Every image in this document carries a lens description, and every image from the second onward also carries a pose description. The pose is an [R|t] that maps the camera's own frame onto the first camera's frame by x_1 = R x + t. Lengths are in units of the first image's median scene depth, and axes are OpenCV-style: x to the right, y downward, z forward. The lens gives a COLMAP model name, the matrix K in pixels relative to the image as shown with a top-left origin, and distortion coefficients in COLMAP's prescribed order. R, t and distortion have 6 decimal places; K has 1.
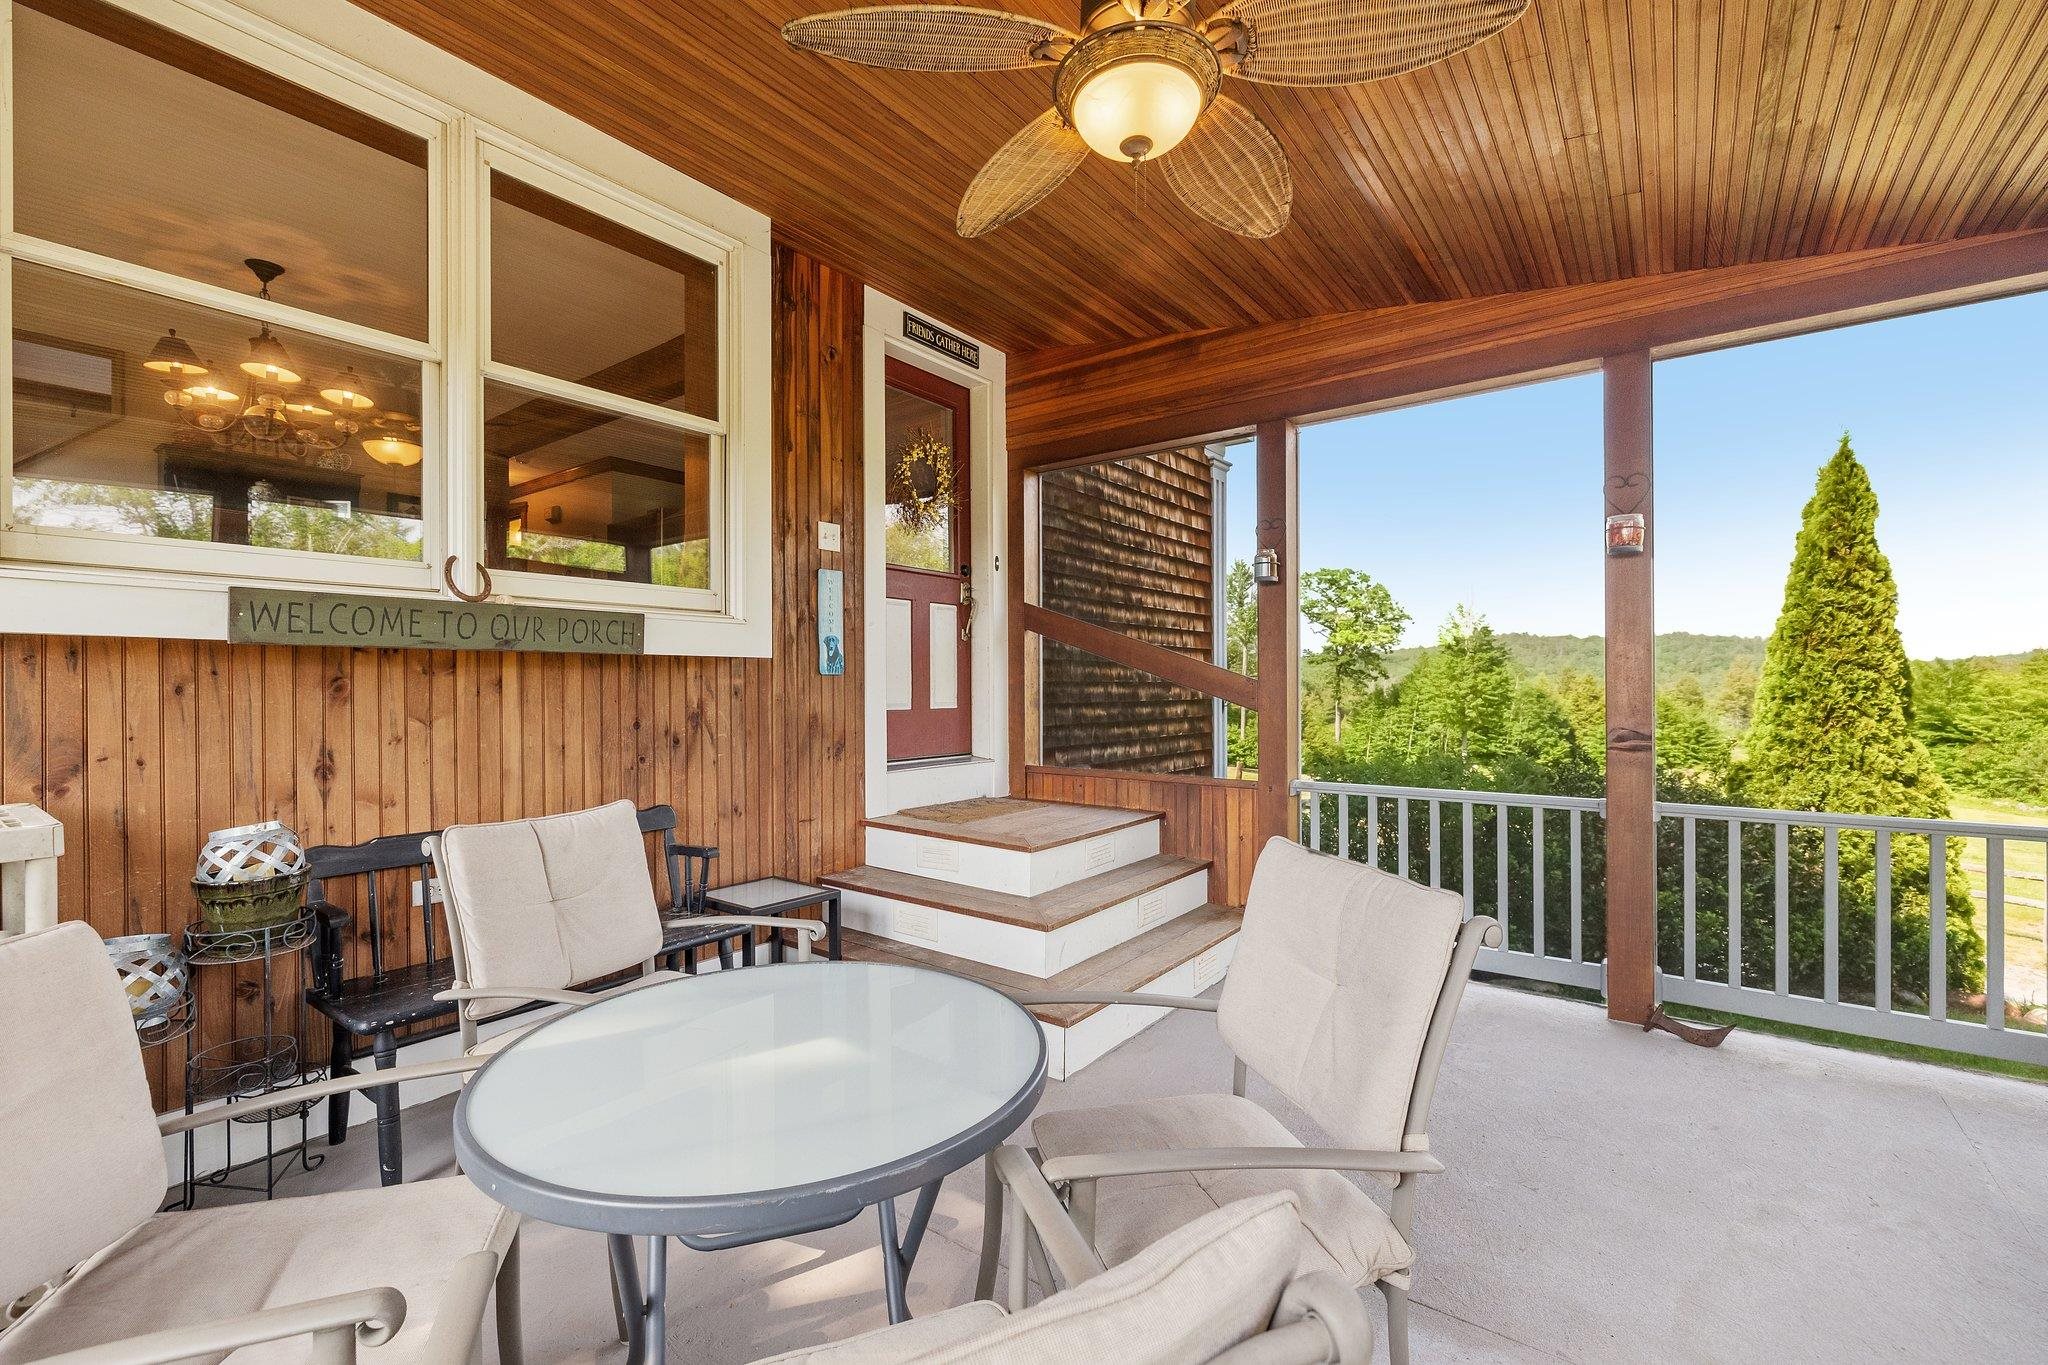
lens RADIAL K [[874.5, 0, 1018.7], [0, 874.5, 685.7], [0, 0, 1]] dist [0.002356, -0.000229]
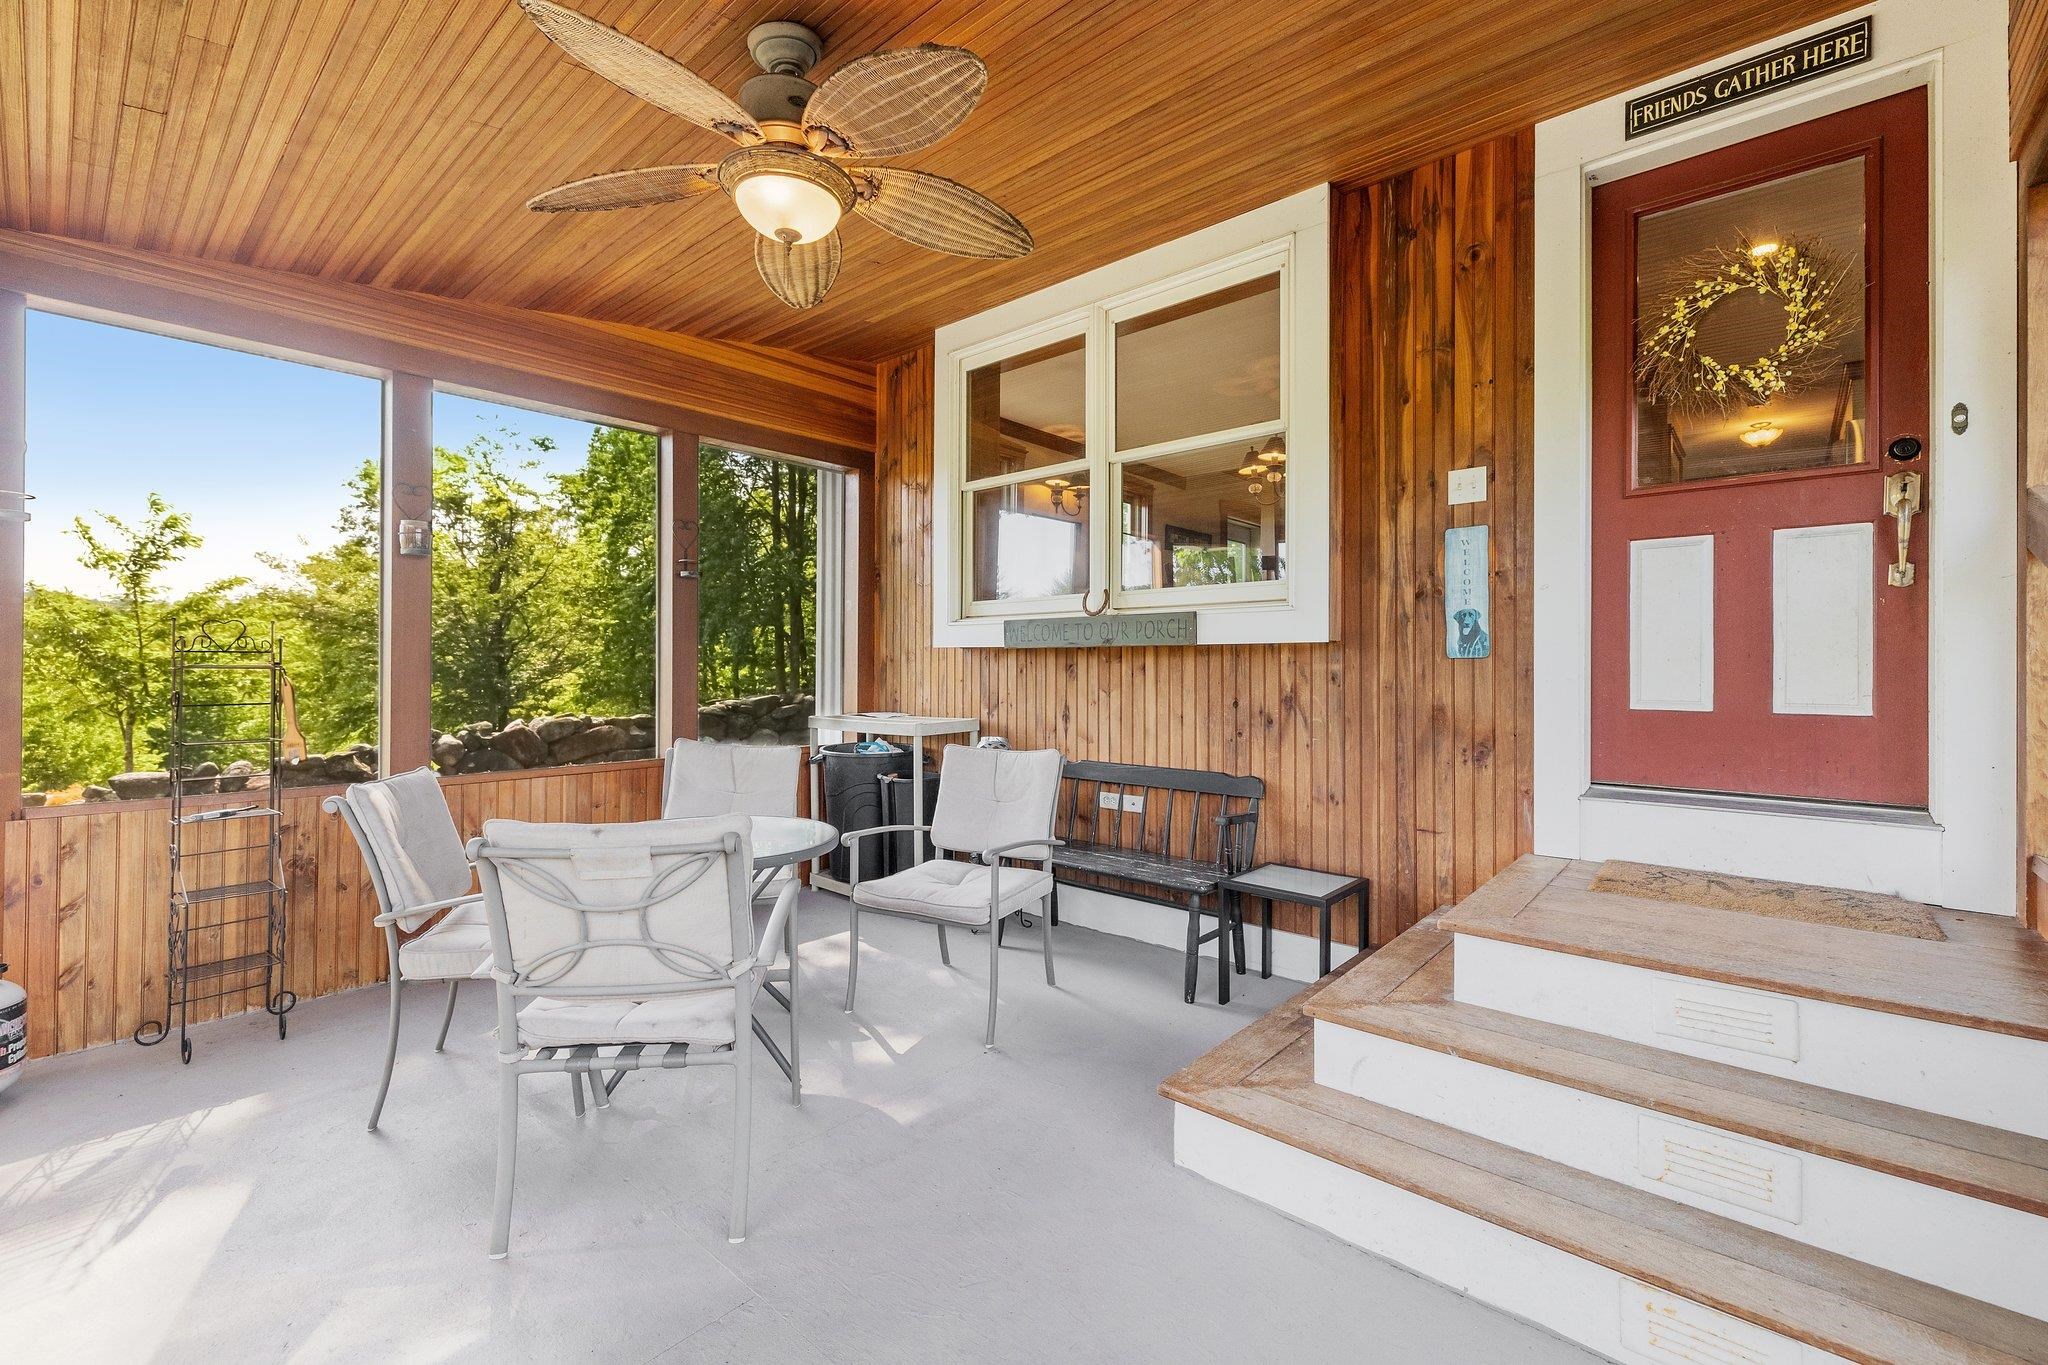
lens RADIAL K [[874.5, 0, 1028.3], [0, 874.5, 665.3], [0, 0, 1]] dist [0.002356, -0.000229]
pose [[-0.073670, 0.001474, -0.997282, 0.642522], [-0.000438, 0.999999, 0.001511, -0.007164], [0.997283, 0.000548, -0.073669, 0.690635]]
